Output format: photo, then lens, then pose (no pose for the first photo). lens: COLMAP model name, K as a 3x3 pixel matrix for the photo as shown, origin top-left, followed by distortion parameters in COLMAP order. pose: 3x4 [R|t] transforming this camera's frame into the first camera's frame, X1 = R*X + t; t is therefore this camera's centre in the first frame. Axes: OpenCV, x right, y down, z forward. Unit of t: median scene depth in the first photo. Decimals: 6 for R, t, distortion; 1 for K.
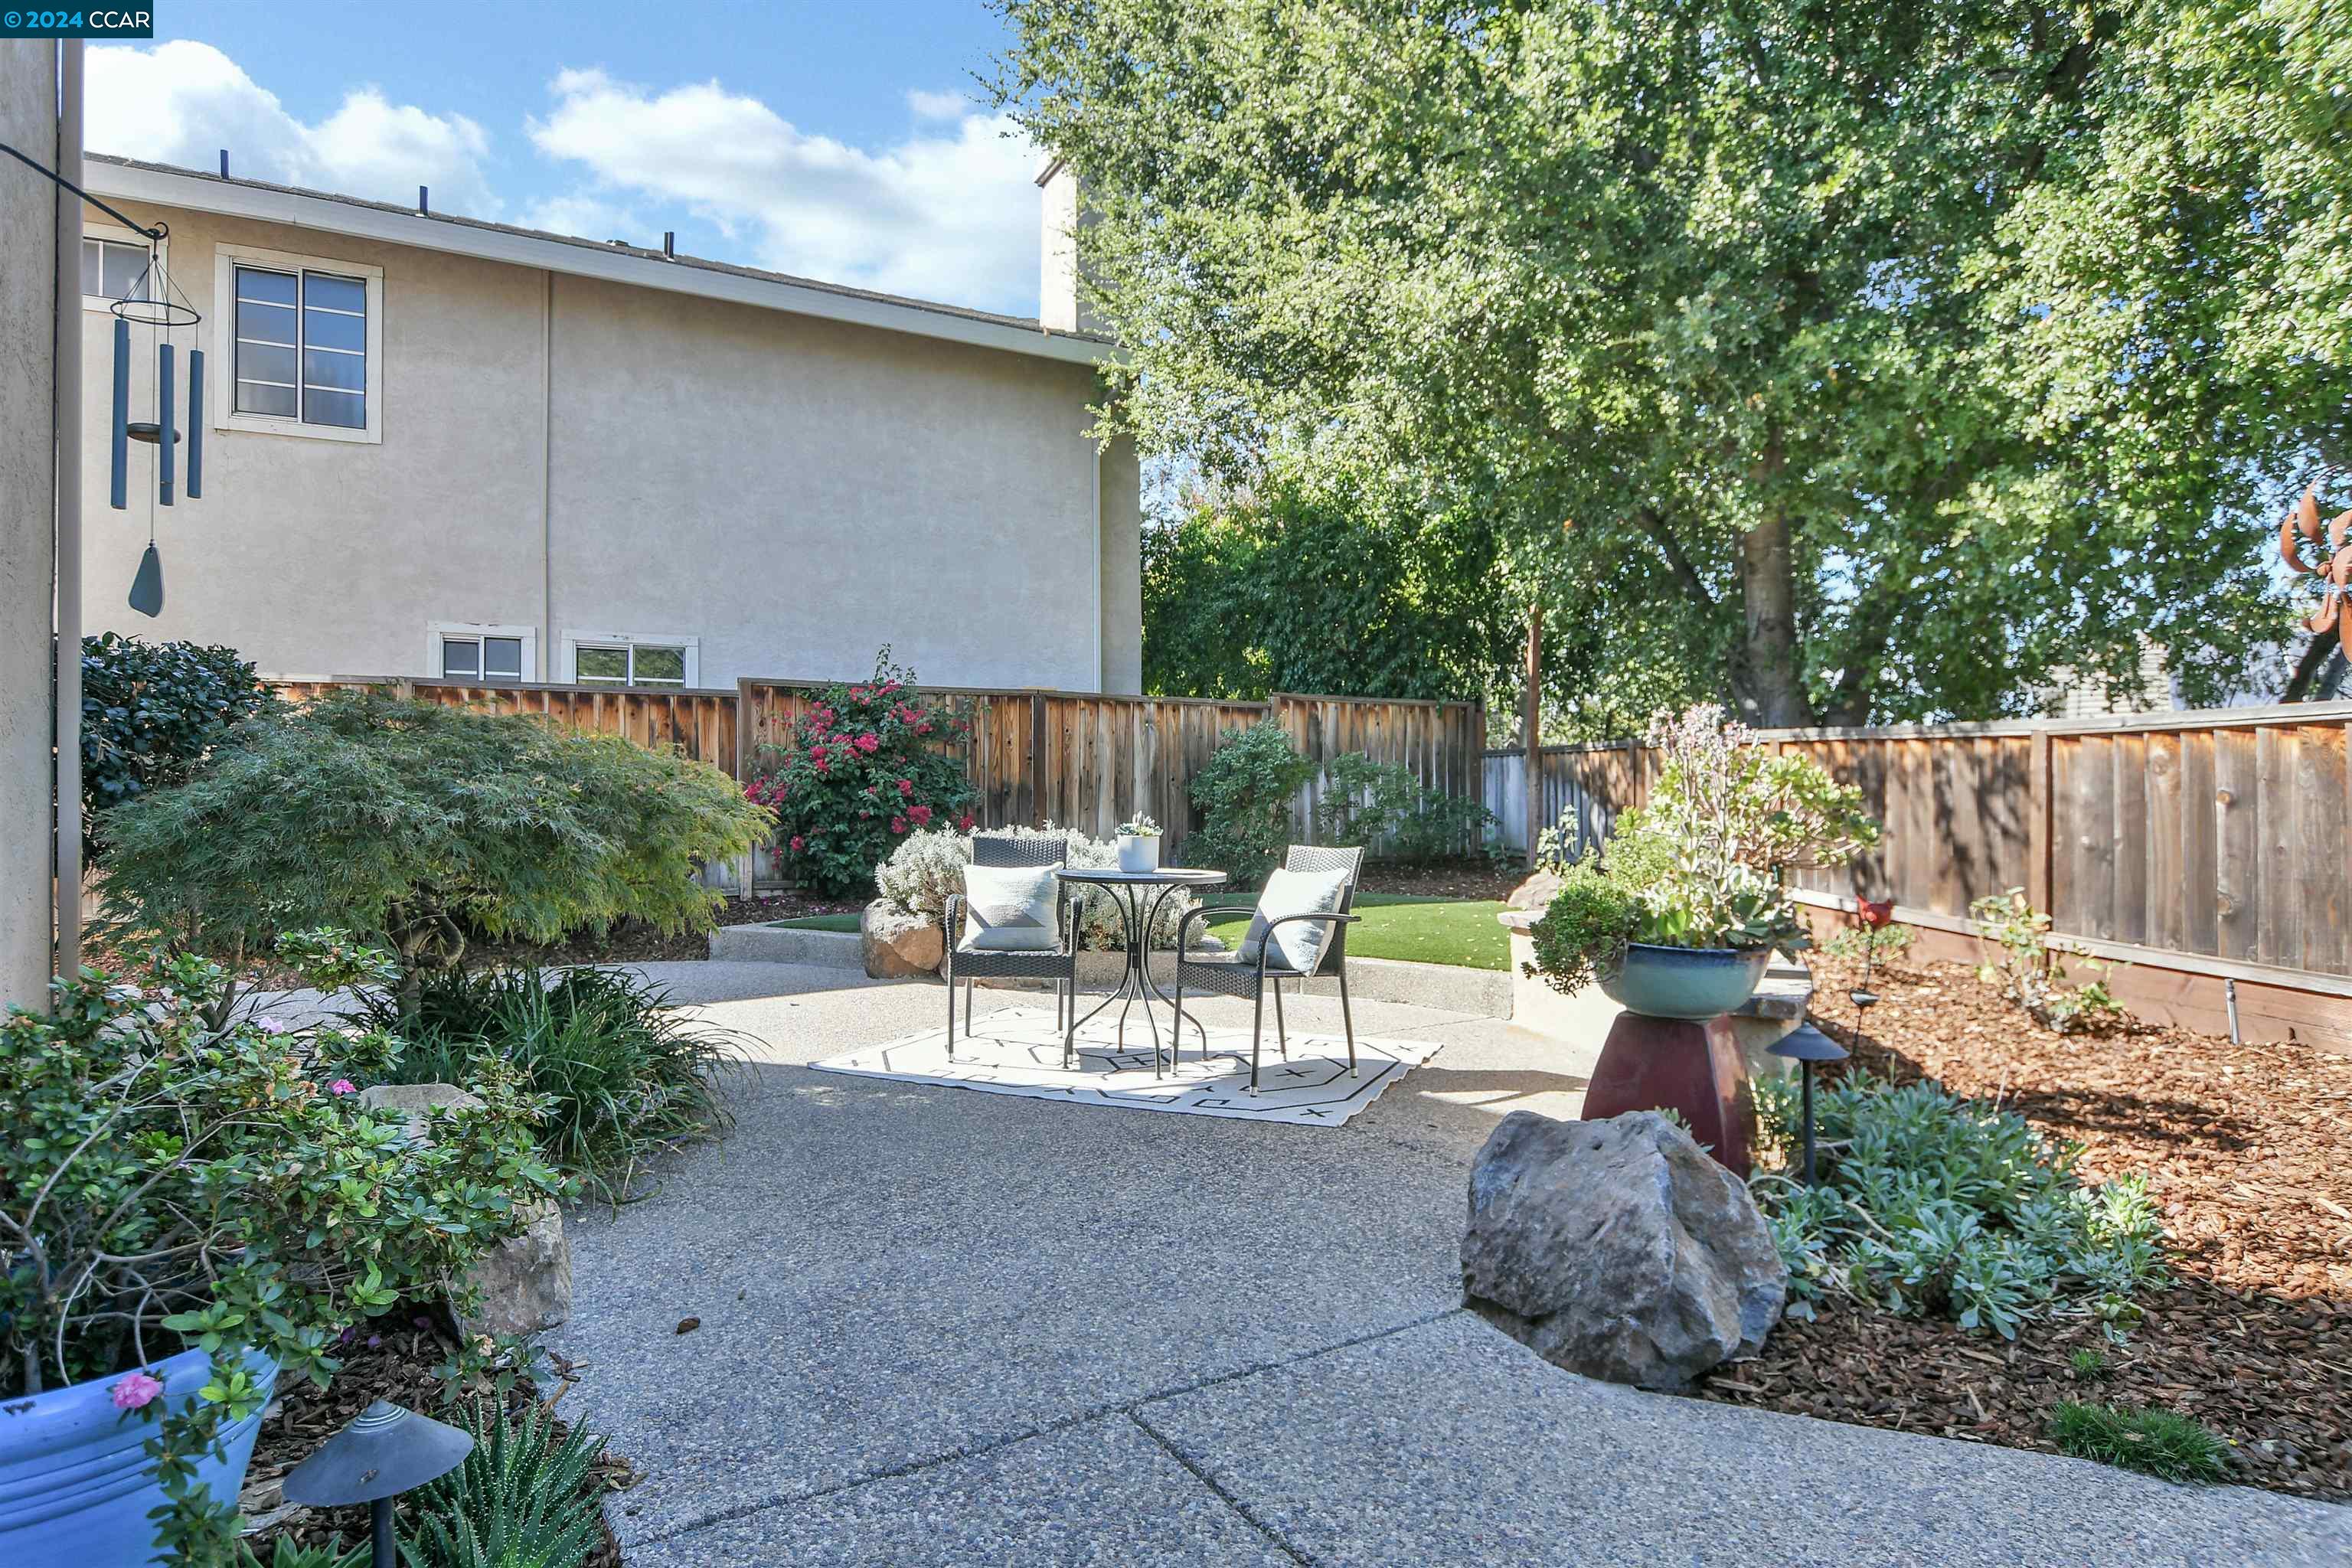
lens RADIAL K [[1283.0, 0, 1169.3], [0, 1283.0, 791.4], [0, 0, 1]] dist [-0.021410, 0.001407]
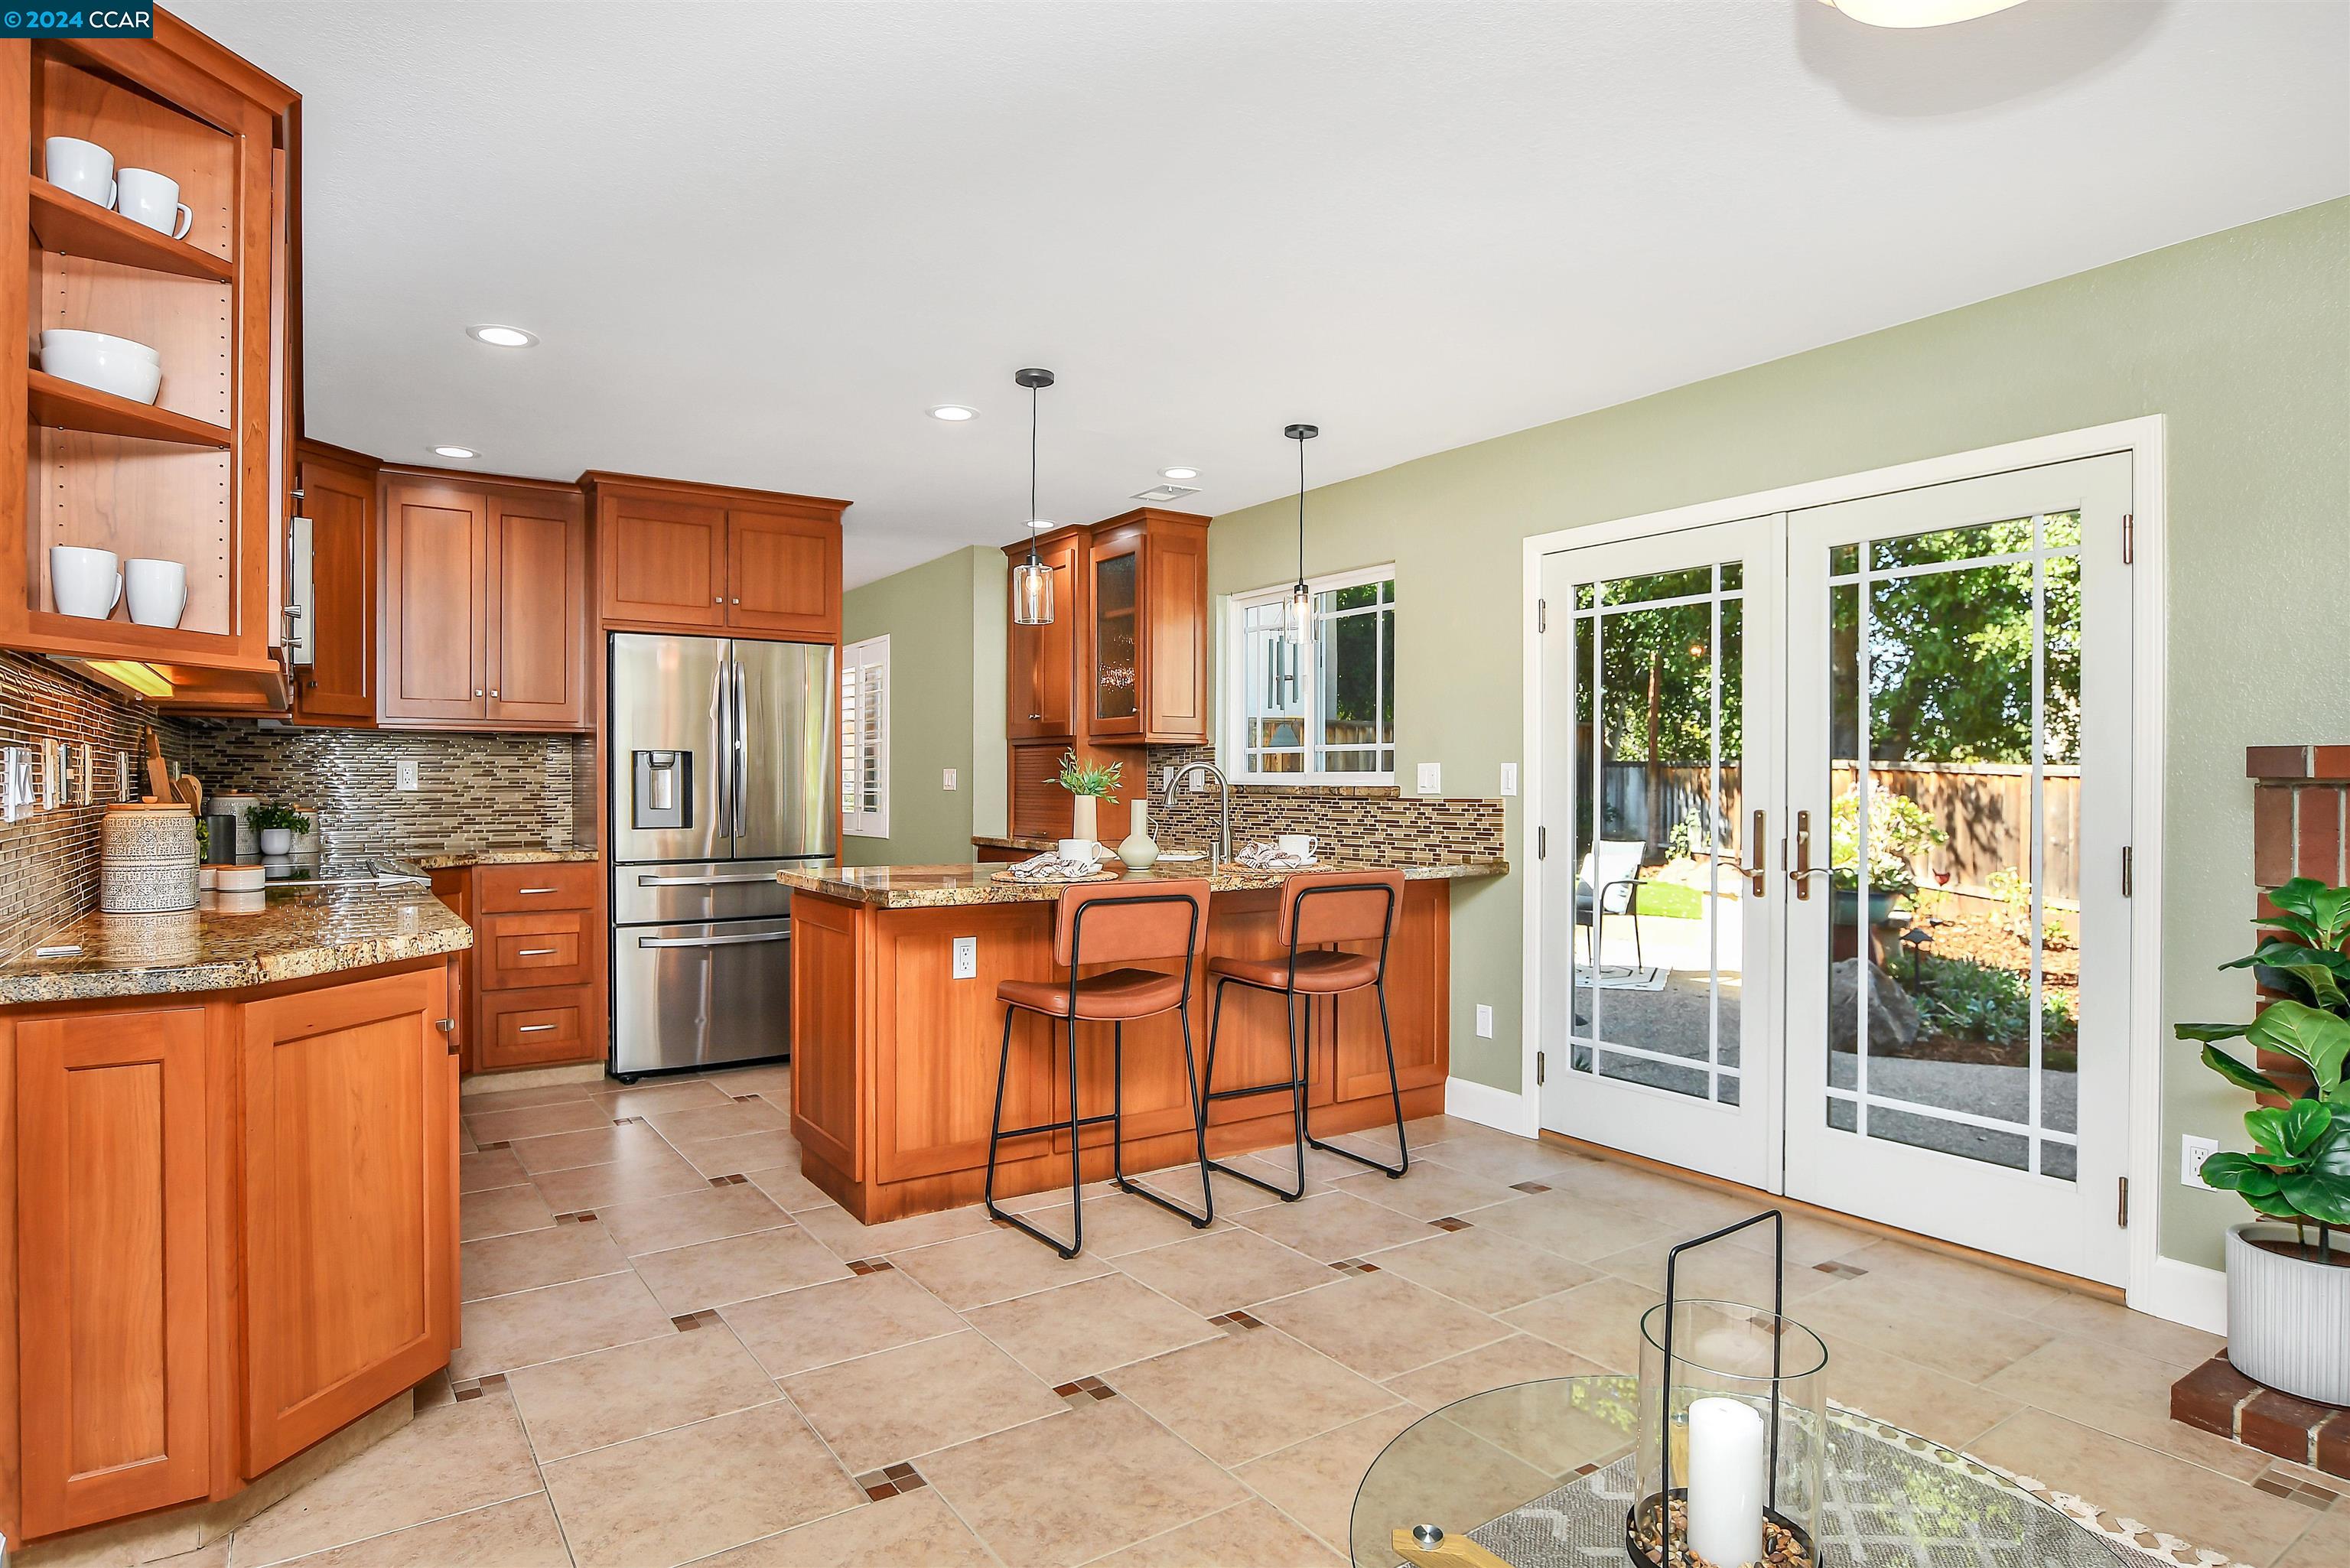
lens RADIAL K [[1251.1, 0, 1217.8], [0, 1251.1, 781.5], [0, 0, 1]] dist [-0.027113, -0.000992]
pose [[0.999852, 0.005888, 0.016183, -0.466293], [-0.005965, 0.999971, 0.004677, -0.045018], [-0.016155, -0.004773, 0.999858, -0.701895]]
